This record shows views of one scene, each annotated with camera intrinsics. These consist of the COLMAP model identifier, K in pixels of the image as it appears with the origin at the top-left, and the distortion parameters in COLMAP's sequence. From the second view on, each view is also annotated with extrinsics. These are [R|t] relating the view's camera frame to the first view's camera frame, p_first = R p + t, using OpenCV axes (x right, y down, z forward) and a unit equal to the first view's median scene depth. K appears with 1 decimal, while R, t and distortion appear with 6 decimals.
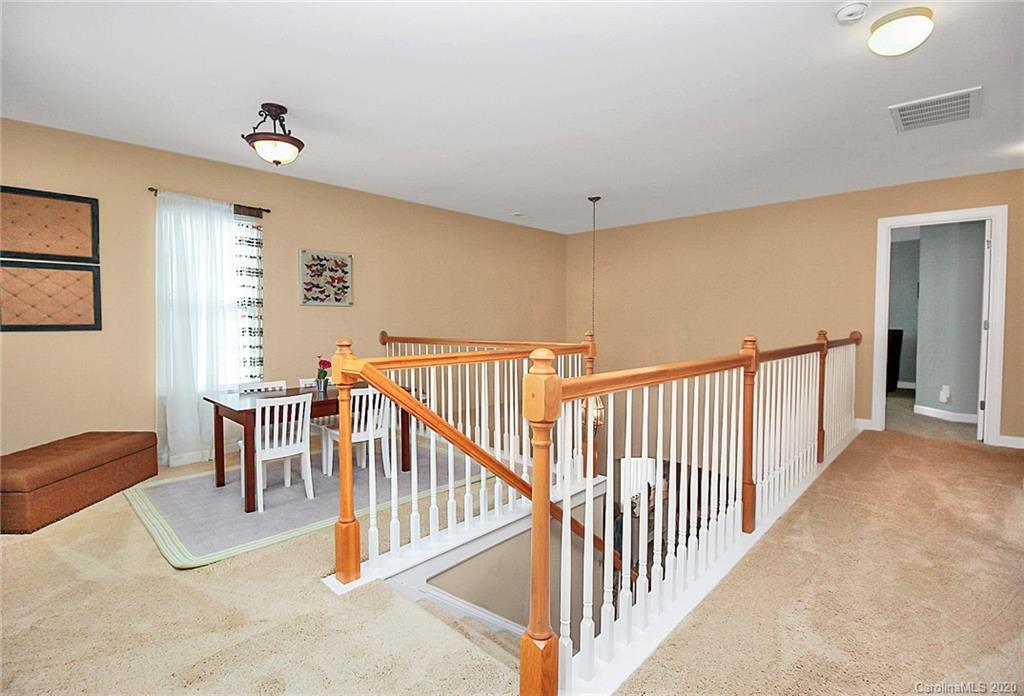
lens RADIAL K [[491.9, 0, 512.9], [0, 491.9, 343.9], [0, 0, 1]] dist [-0.019860, -0.000361]
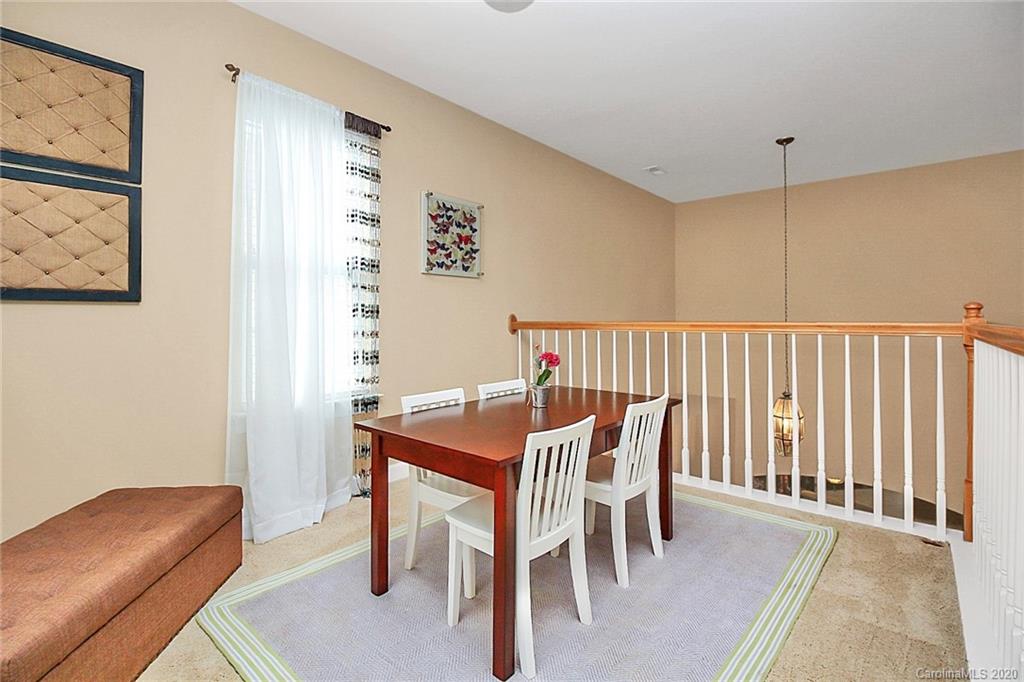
lens RADIAL K [[489.3, 0, 504.1], [0, 489.3, 316.1], [0, 0, 1]] dist [-0.005297, -0.001345]
pose [[0.998739, -0.001534, 0.050184, -0.351719], [0.004168, 0.998616, -0.052436, 0.015365], [-0.050034, 0.052579, 0.997363, 0.321560]]
